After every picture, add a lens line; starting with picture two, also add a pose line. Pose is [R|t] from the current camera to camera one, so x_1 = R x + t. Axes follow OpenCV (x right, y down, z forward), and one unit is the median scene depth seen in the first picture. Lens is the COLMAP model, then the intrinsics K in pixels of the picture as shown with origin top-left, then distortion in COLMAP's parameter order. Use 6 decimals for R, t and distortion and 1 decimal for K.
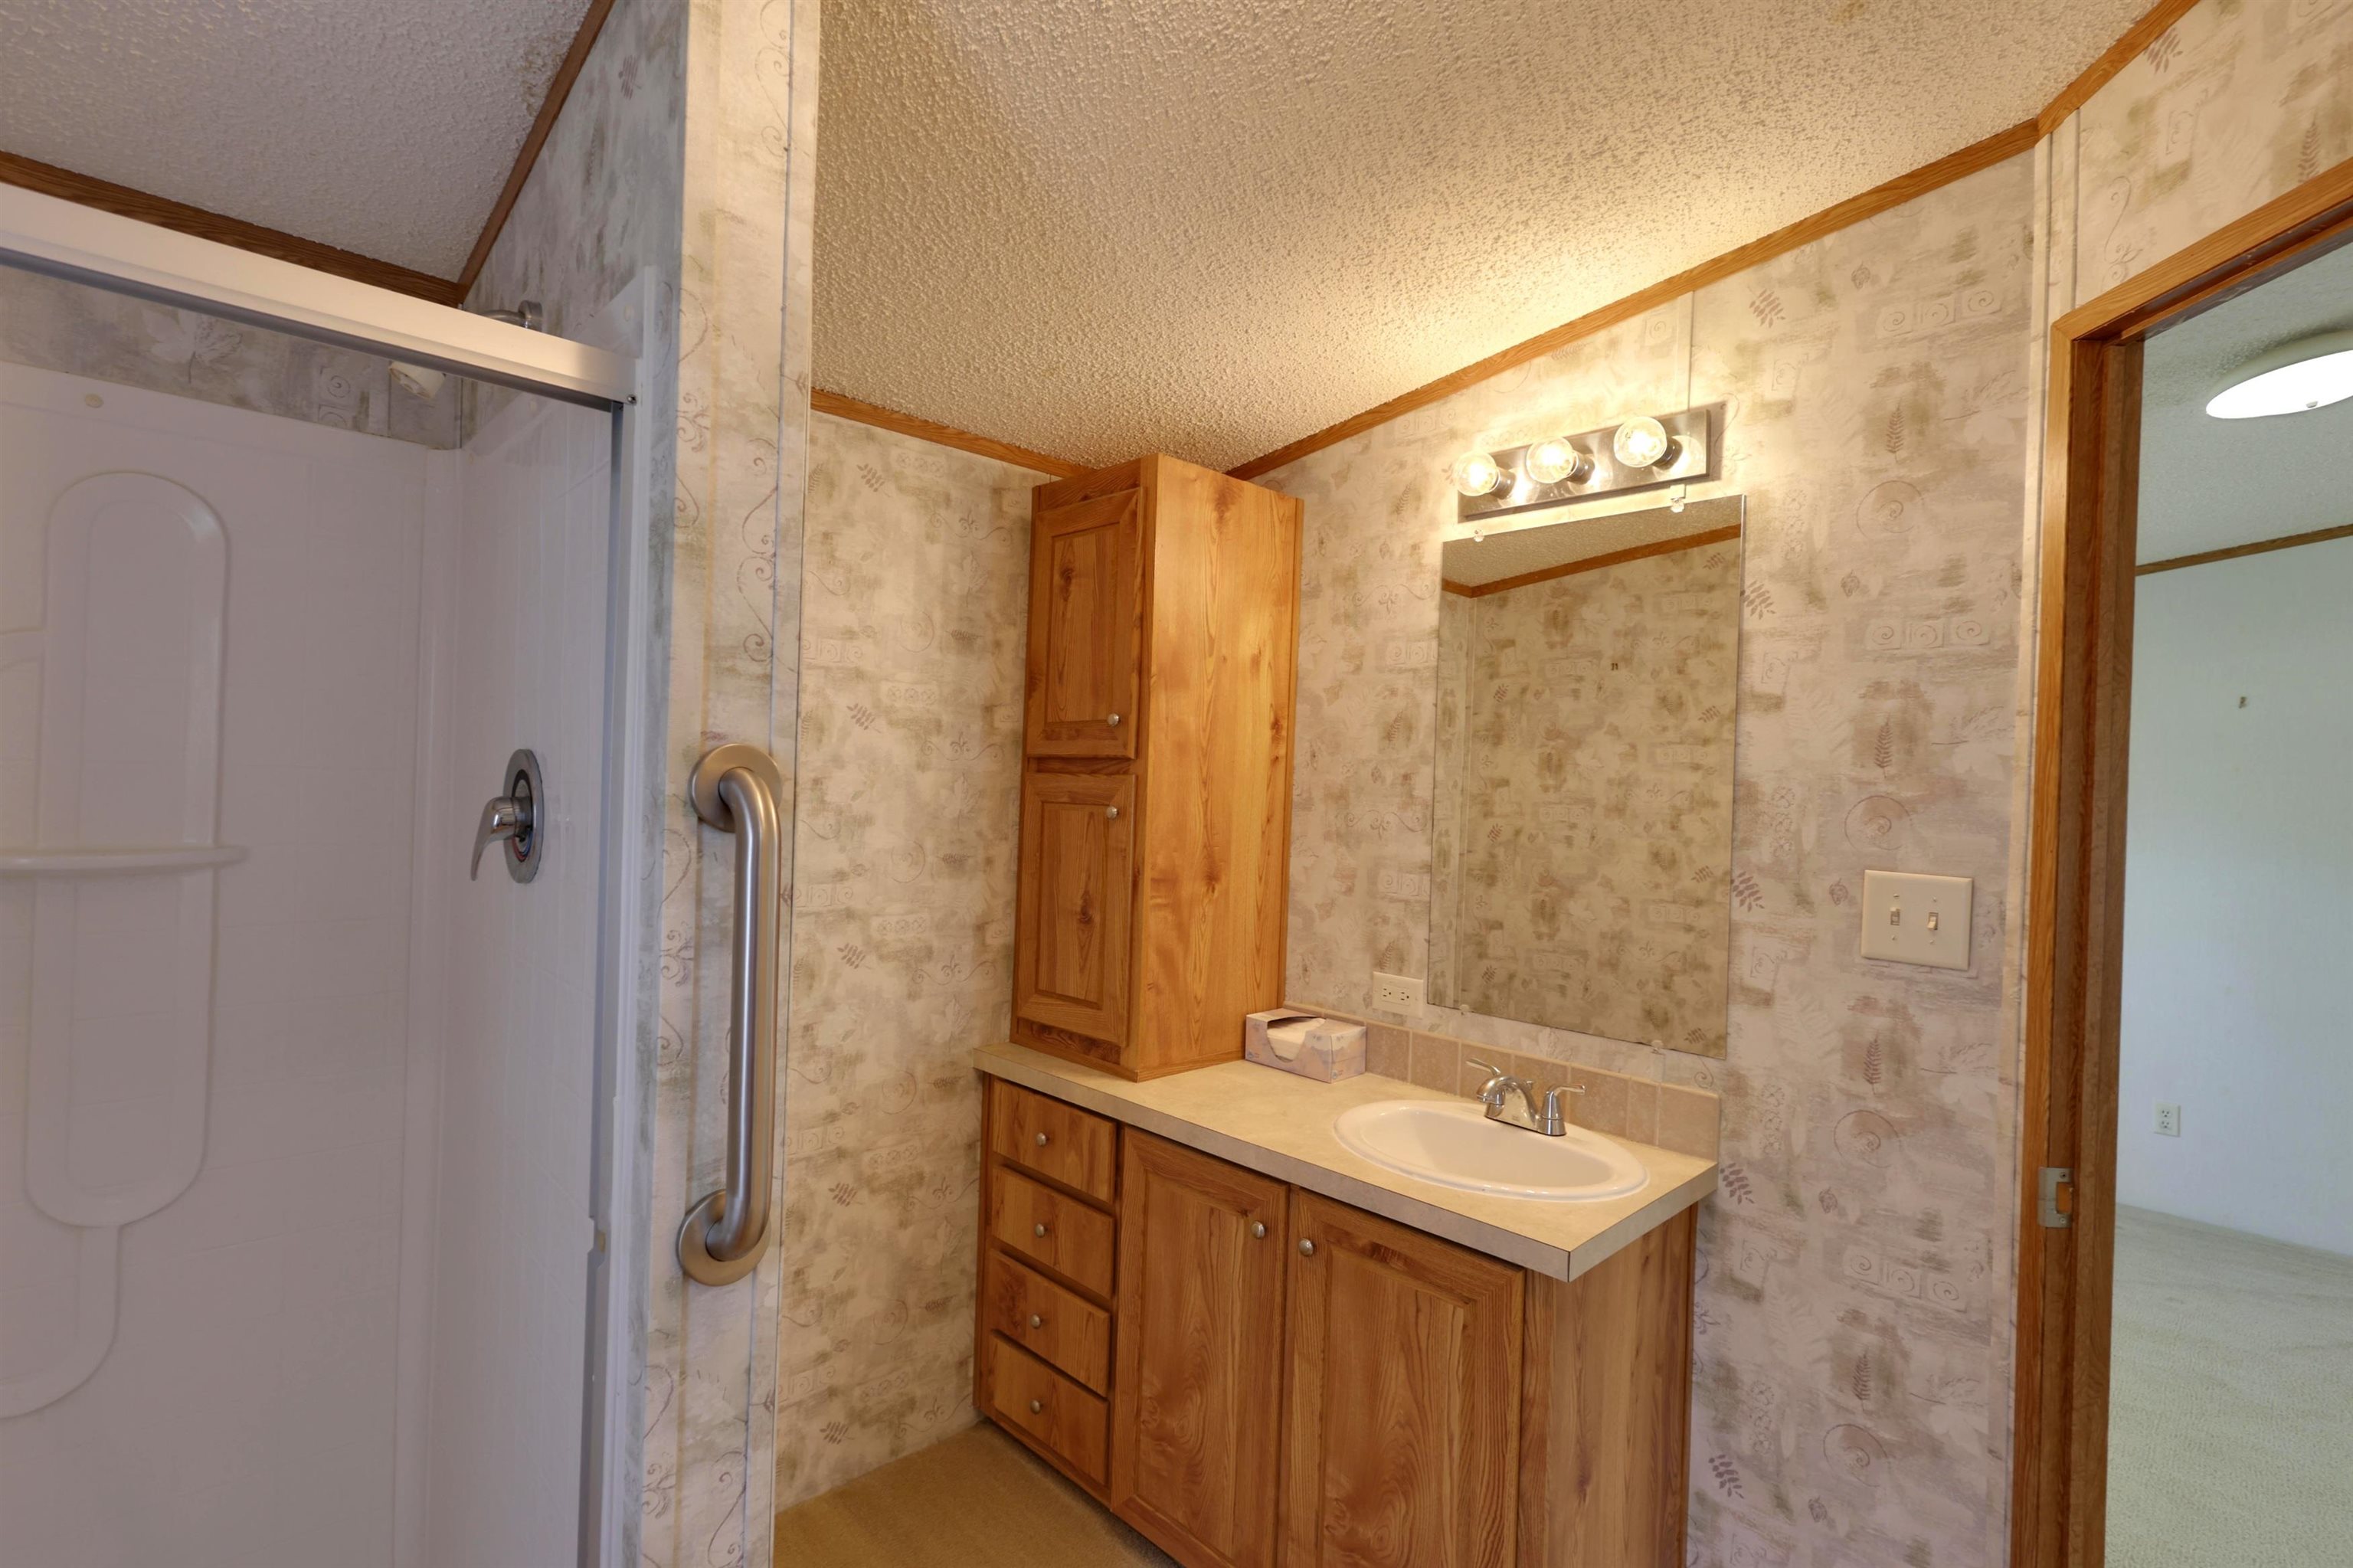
lens RADIAL K [[1080.1, 0, 1177.0], [0, 1080.1, 783.7], [0, 0, 1]] dist [-0.005363, 0.001549]
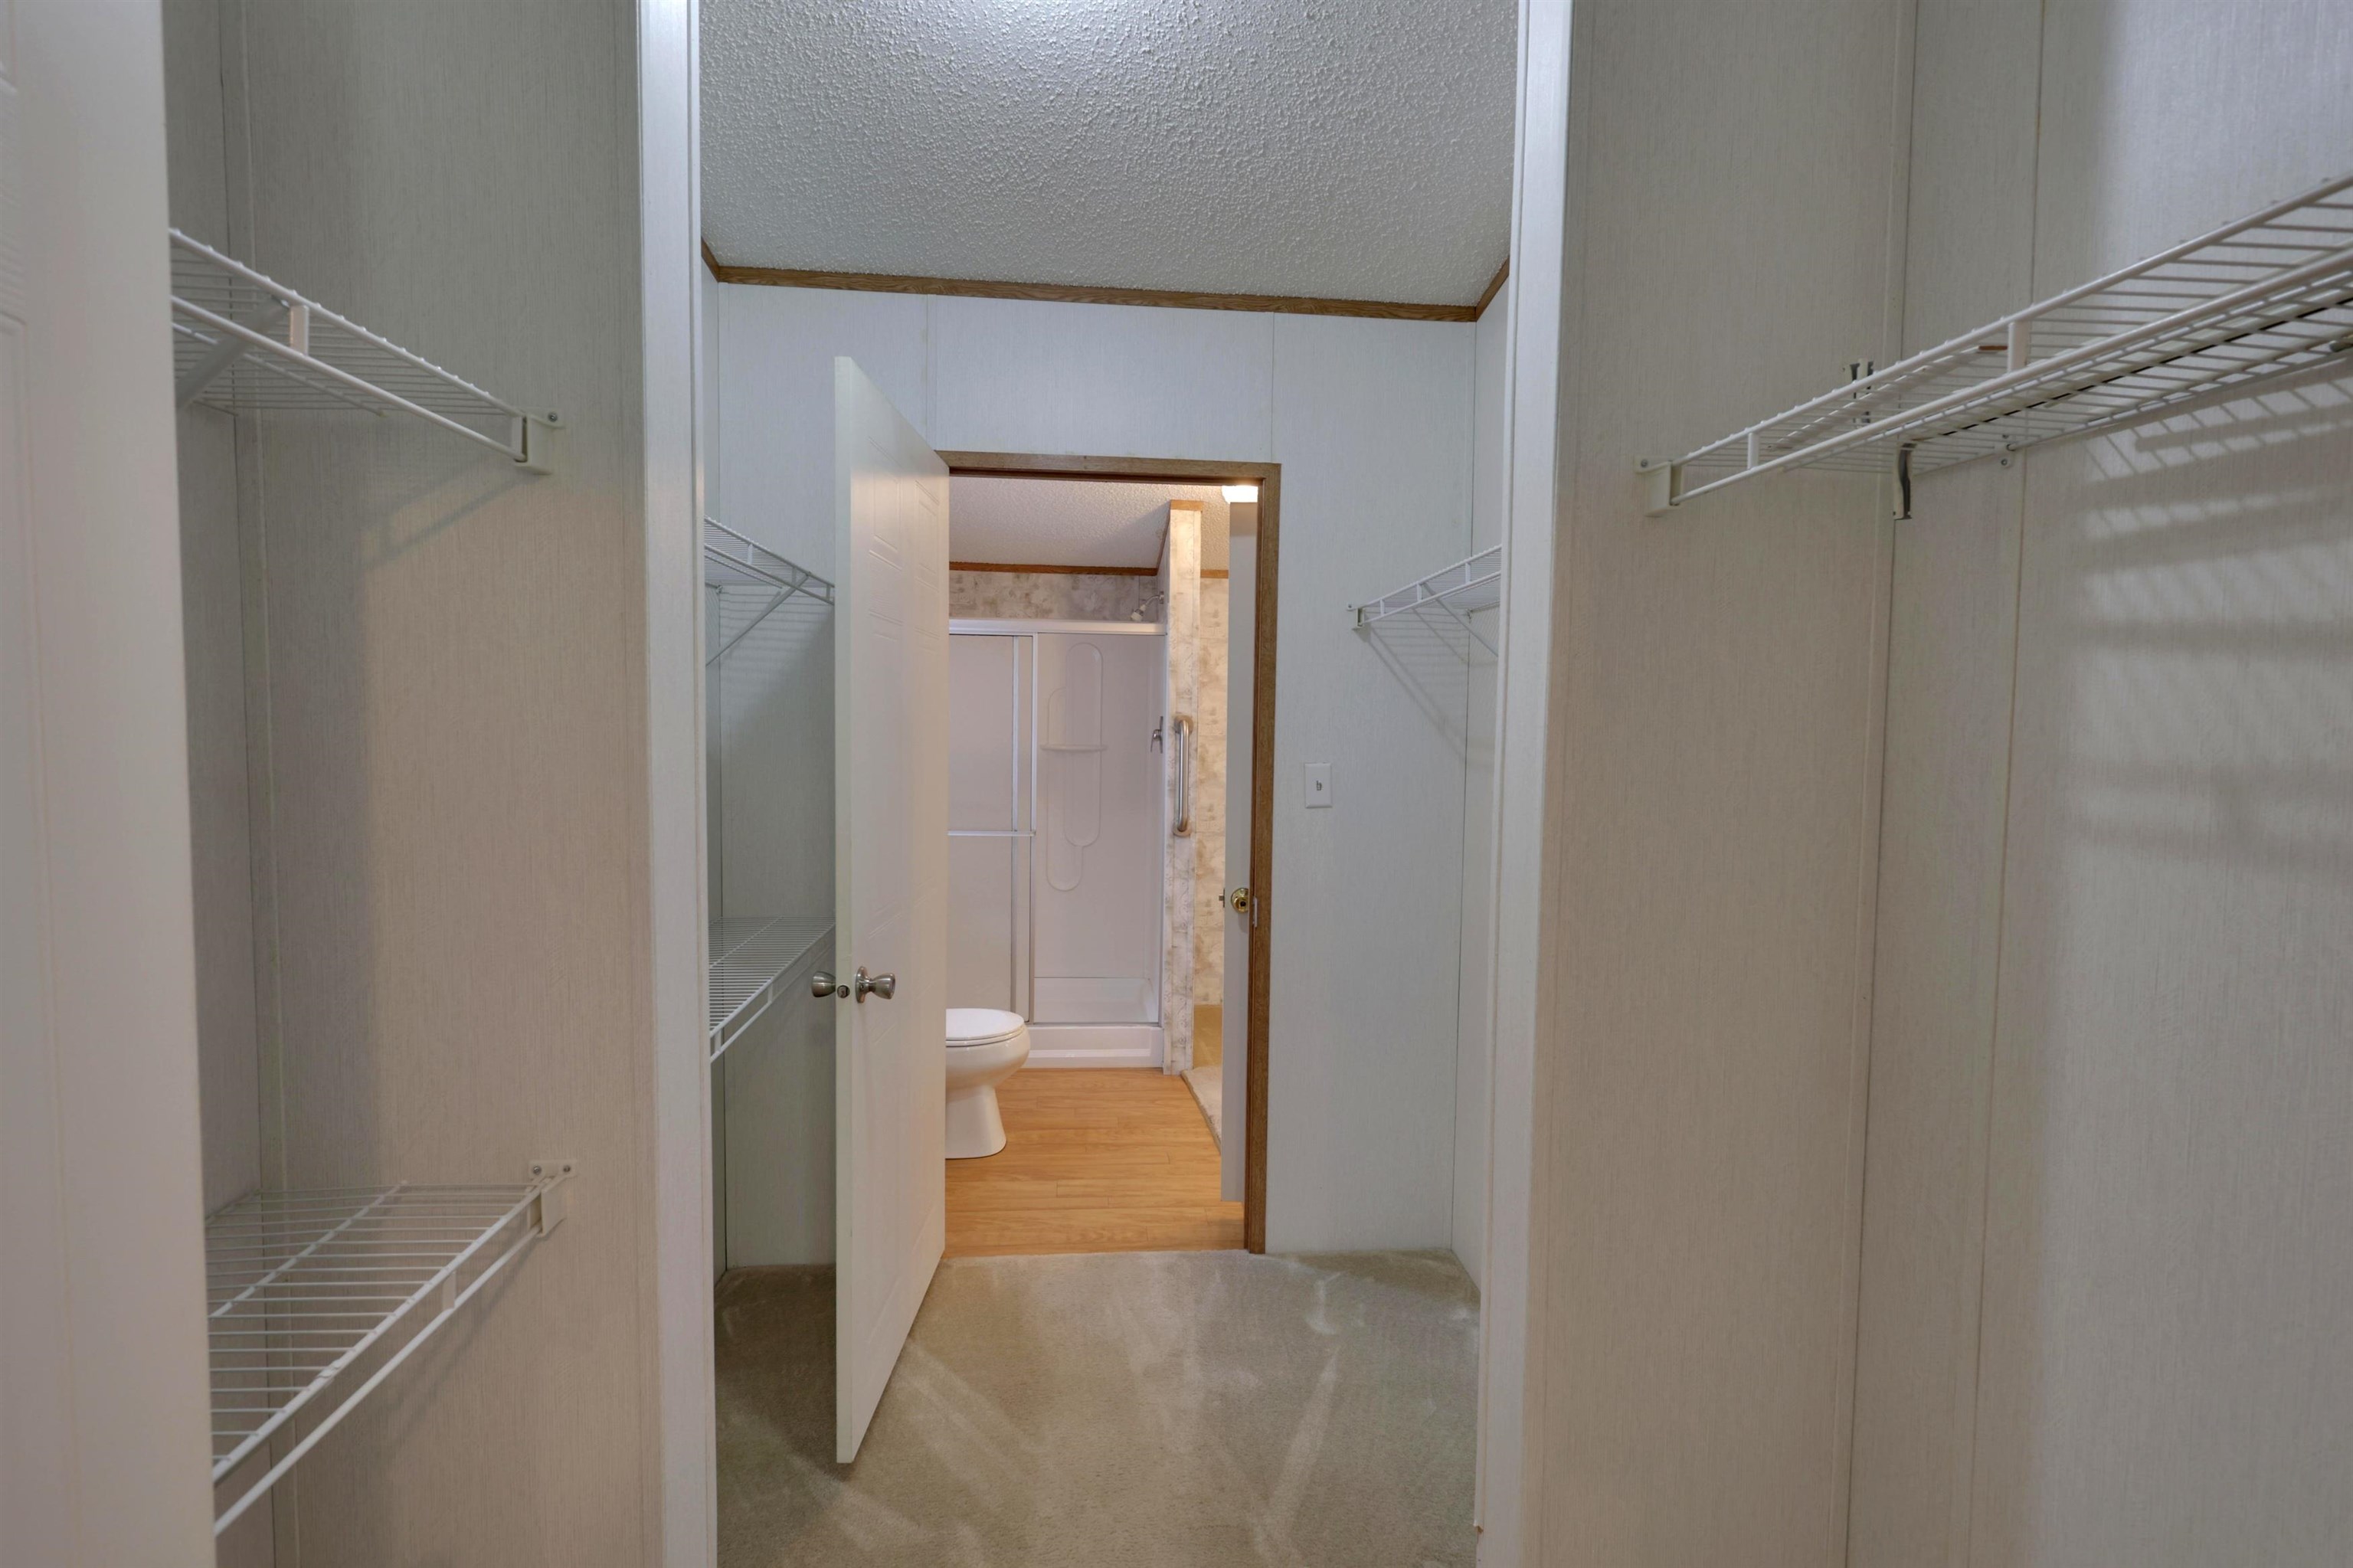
lens RADIAL K [[1080.1, 0, 1170.6], [0, 1080.1, 780.2], [0, 0, 1]] dist [-0.005363, 0.001549]
pose [[0.767830, 0.014648, -0.640486, 2.343600], [0.009970, 0.999344, 0.034807, 0.076419], [0.640576, -0.033111, 0.767181, -2.378110]]
